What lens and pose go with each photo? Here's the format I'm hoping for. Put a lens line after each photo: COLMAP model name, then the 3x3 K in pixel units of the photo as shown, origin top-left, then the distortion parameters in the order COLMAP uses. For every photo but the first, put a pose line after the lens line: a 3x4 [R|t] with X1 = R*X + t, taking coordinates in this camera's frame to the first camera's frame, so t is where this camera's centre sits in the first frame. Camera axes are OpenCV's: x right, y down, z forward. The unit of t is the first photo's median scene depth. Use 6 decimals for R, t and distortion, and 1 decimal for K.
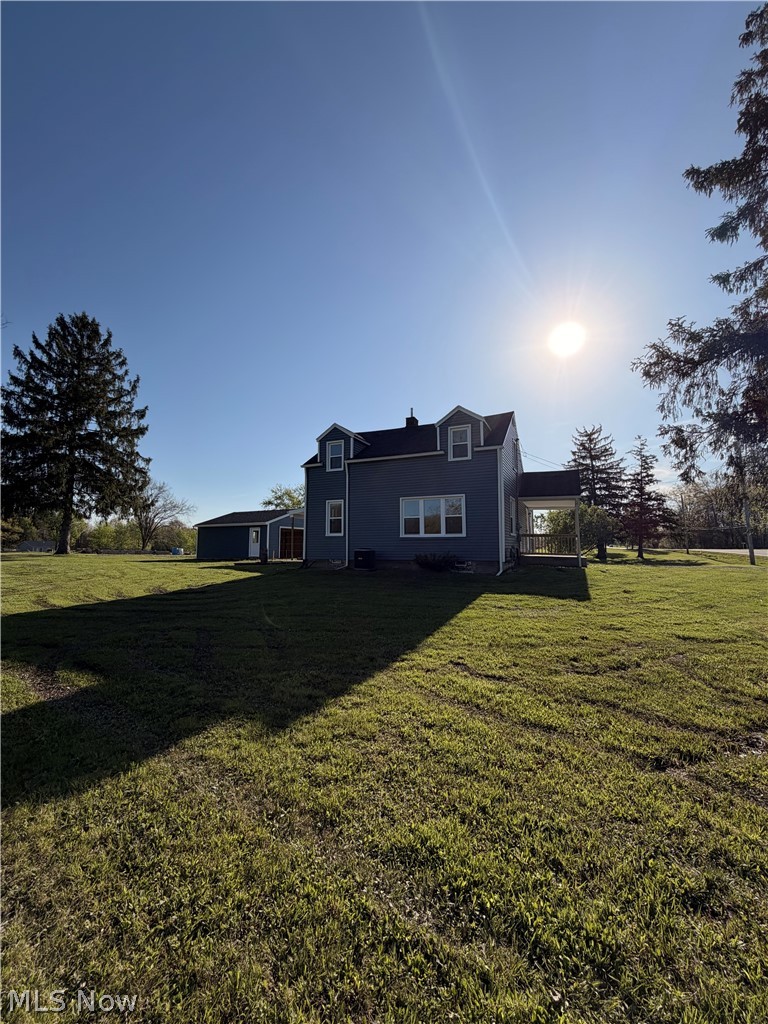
lens RADIAL K [[405.7, 0, 386.4], [0, 405.7, 508.0], [0, 0, 1]] dist [-0.002145, -0.000520]
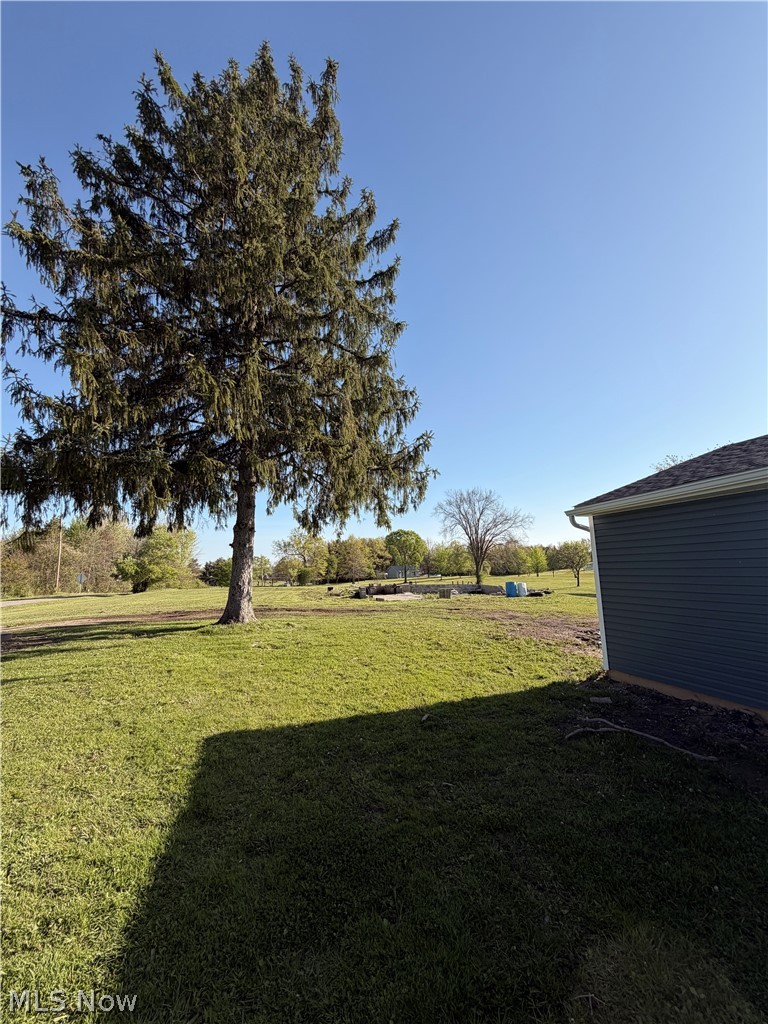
lens RADIAL K [[405.7, 0, 381.5], [0, 405.7, 513.0], [0, 0, 1]] dist [-0.002145, -0.000520]
pose [[0.701968, -0.116139, -0.702675, -0.385584], [0.094757, 0.993073, -0.069475, 0.048890], [0.705877, -0.017814, 0.708111, 0.758724]]
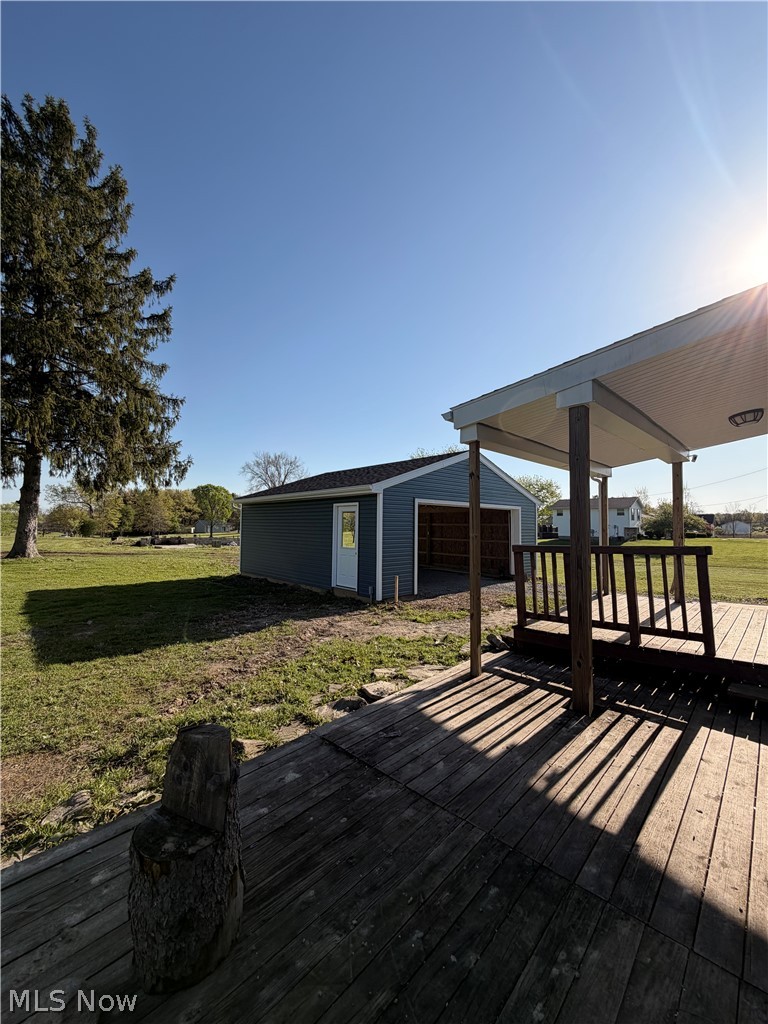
lens RADIAL K [[405.7, 0, 384.3], [0, 405.7, 511.5], [0, 0, 1]] dist [-0.002145, -0.000520]
pose [[0.938675, -0.000471, -0.344802, -0.155943], [0.021192, 0.998187, 0.056329, 0.032945], [0.344150, -0.060181, 0.936984, 0.614232]]
